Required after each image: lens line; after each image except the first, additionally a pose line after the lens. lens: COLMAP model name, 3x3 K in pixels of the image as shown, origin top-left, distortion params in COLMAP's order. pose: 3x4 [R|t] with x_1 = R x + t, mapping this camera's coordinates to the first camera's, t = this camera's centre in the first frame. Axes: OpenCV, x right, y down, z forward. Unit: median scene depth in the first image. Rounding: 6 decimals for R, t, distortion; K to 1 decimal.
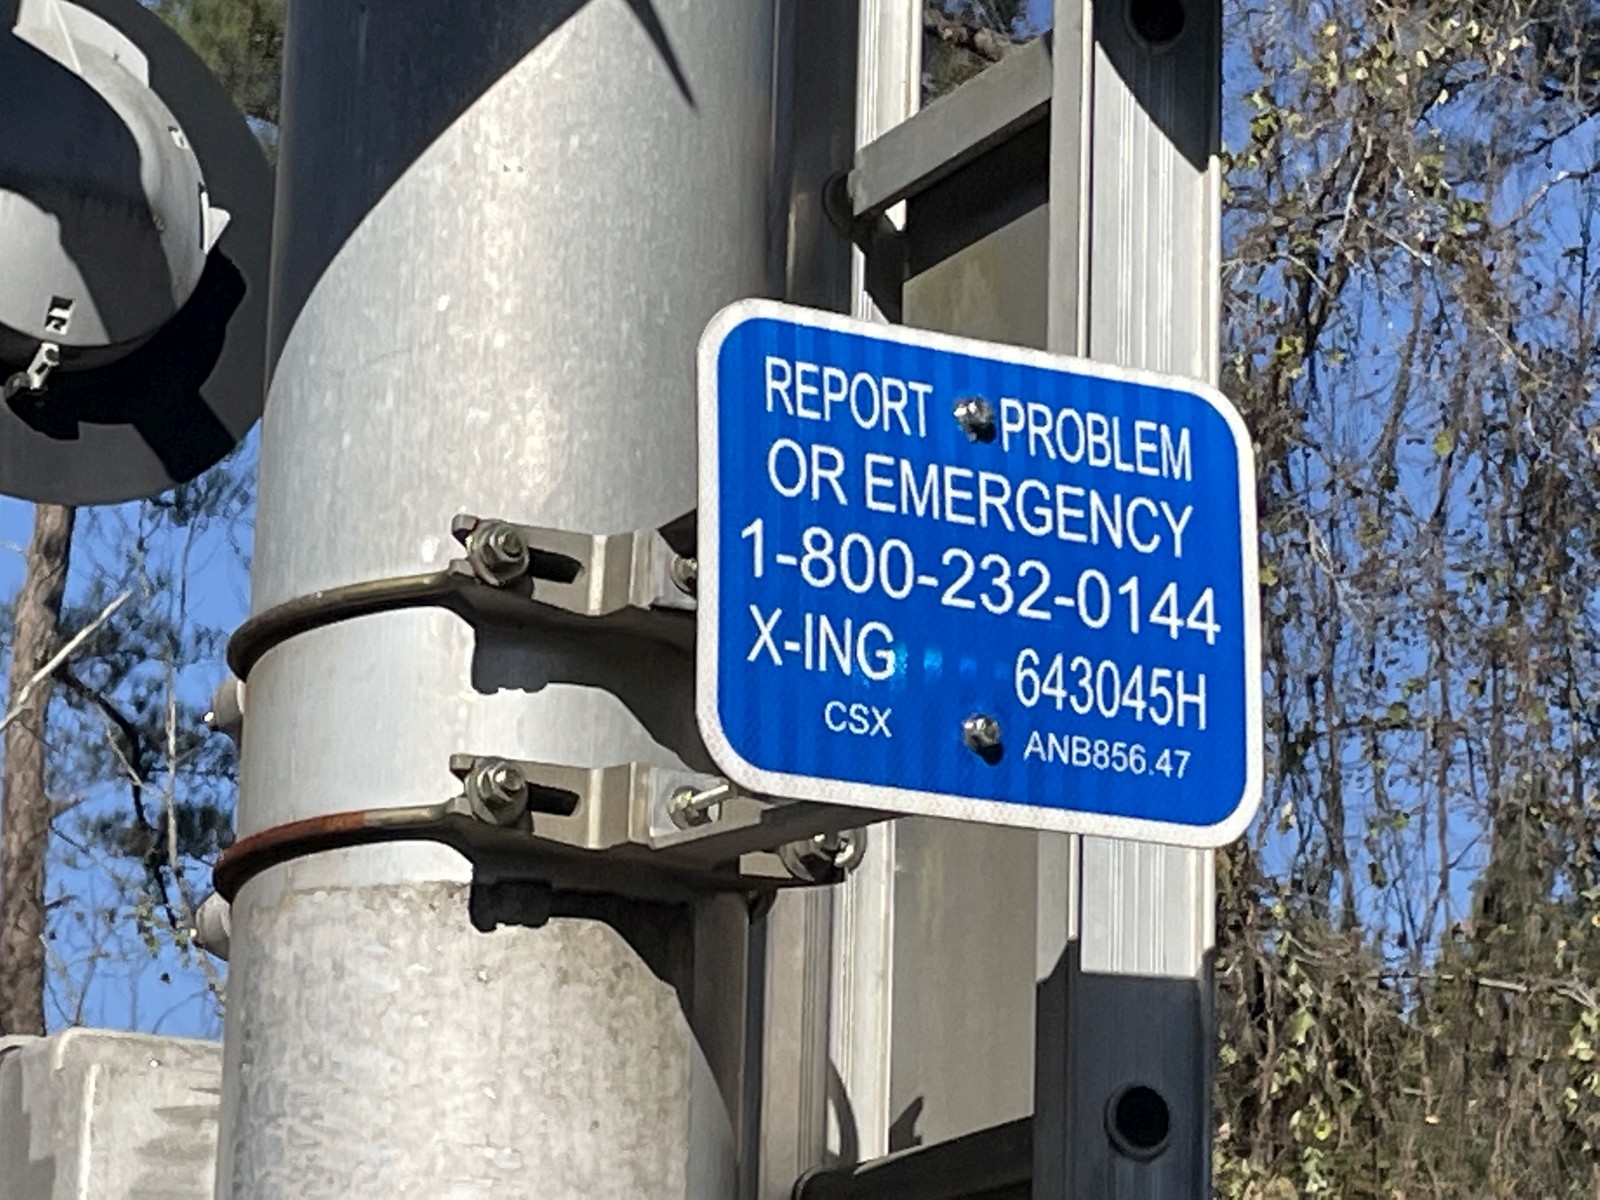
lens RADIAL K [[5324.5, 0, 797.8], [0, 5324.5, 603.8], [0, 0, 1]] dist [0.206408, 0.000000]
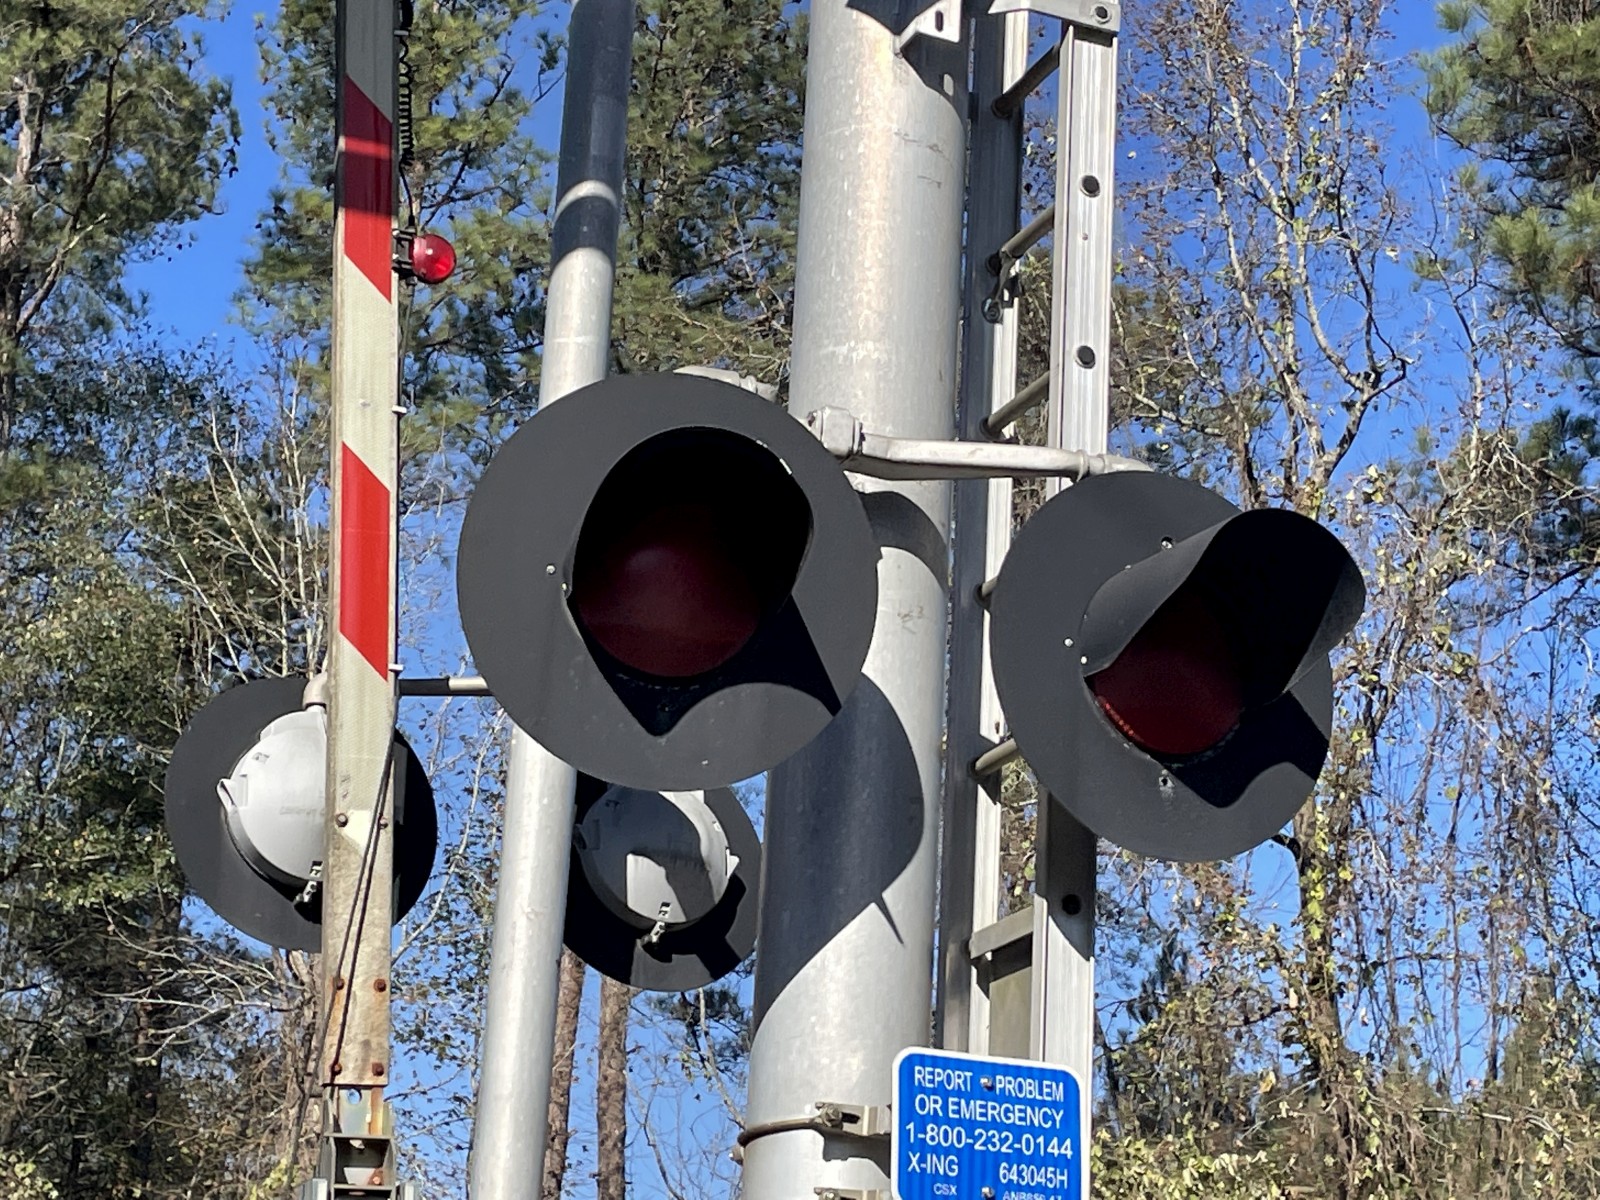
lens RADIAL K [[3355.1, 0, 862.5], [0, 3355.1, 619.0], [0, 0, 1]] dist [0.116100, 0.000000]
pose [[0.997640, -0.005198, -0.068466, 0.072596], [0.000603, 0.997756, -0.066954, -0.130000], [0.068661, 0.066755, 0.995404, -0.693461]]
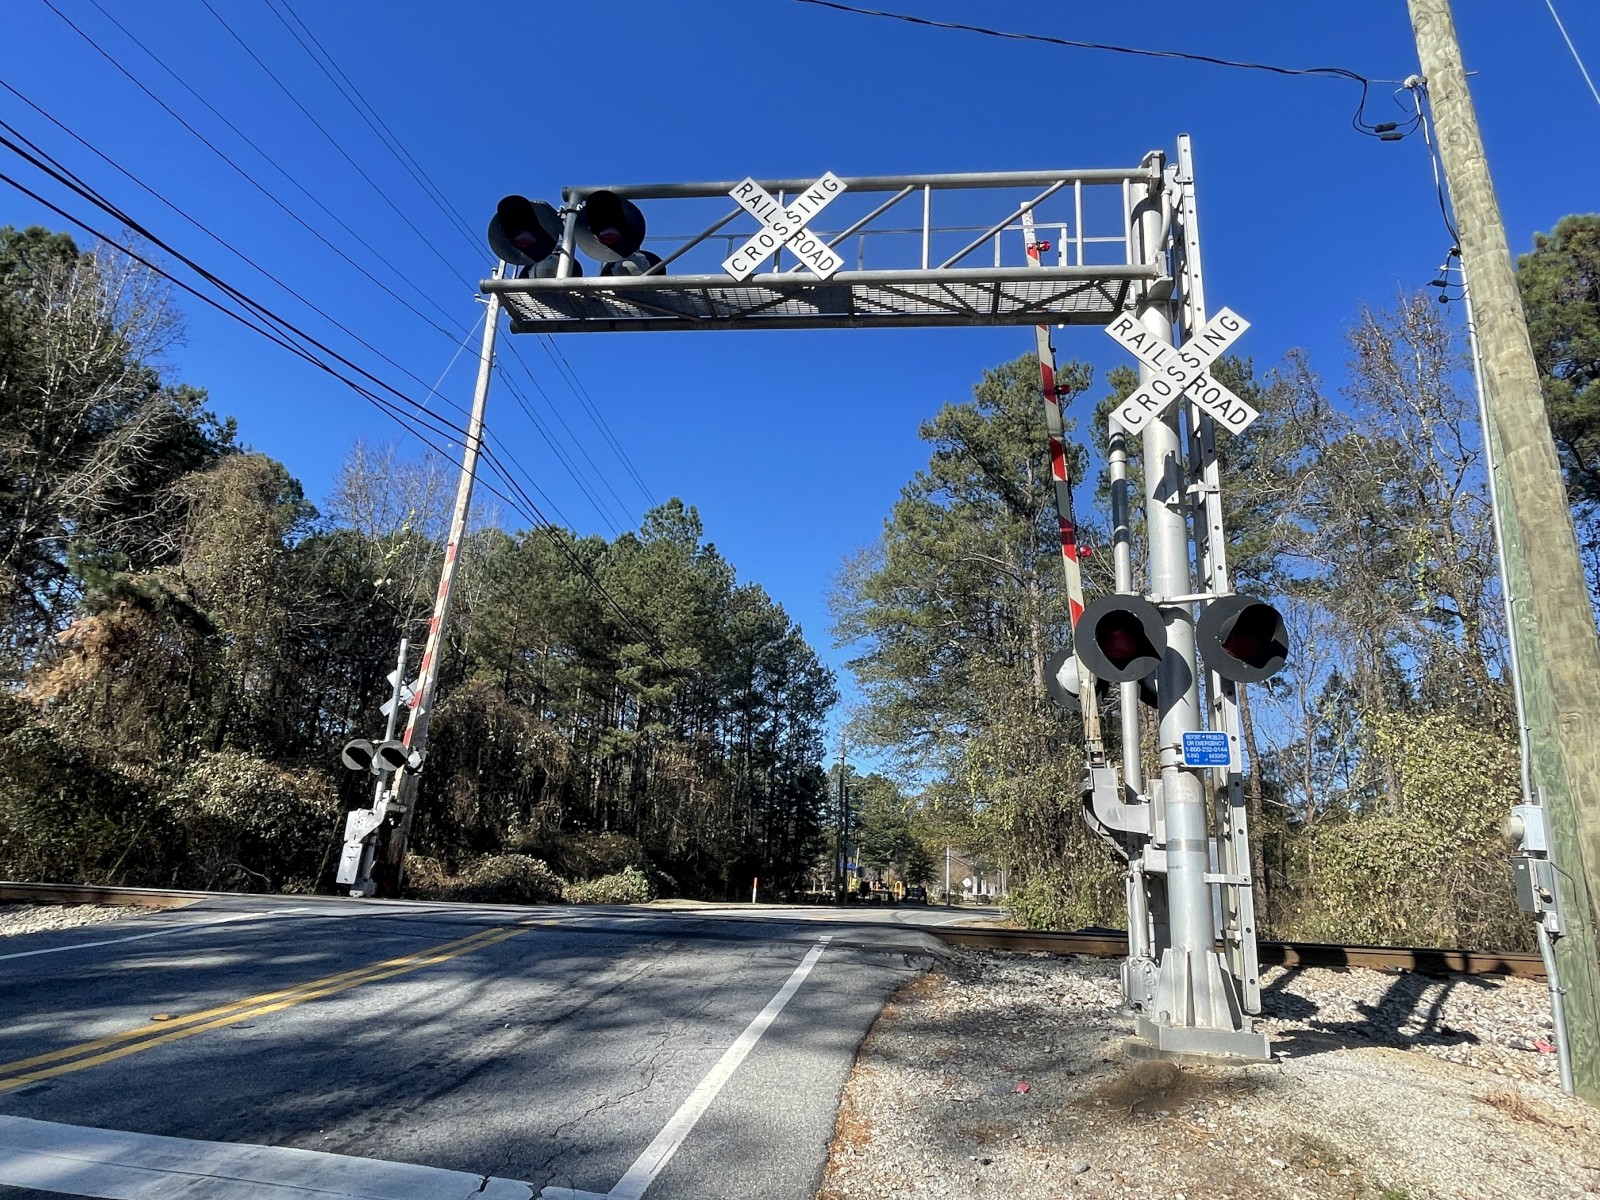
lens RADIAL K [[942.1, 0, 806.4], [0, 942.1, 608.2], [0, 0, 1]] dist [-0.001506, -0.000014]
pose [[0.827615, -0.149595, -0.540994, 0.429610], [0.124629, 0.988747, -0.082750, -0.227933], [0.547285, 0.001062, 0.836946, -1.266231]]
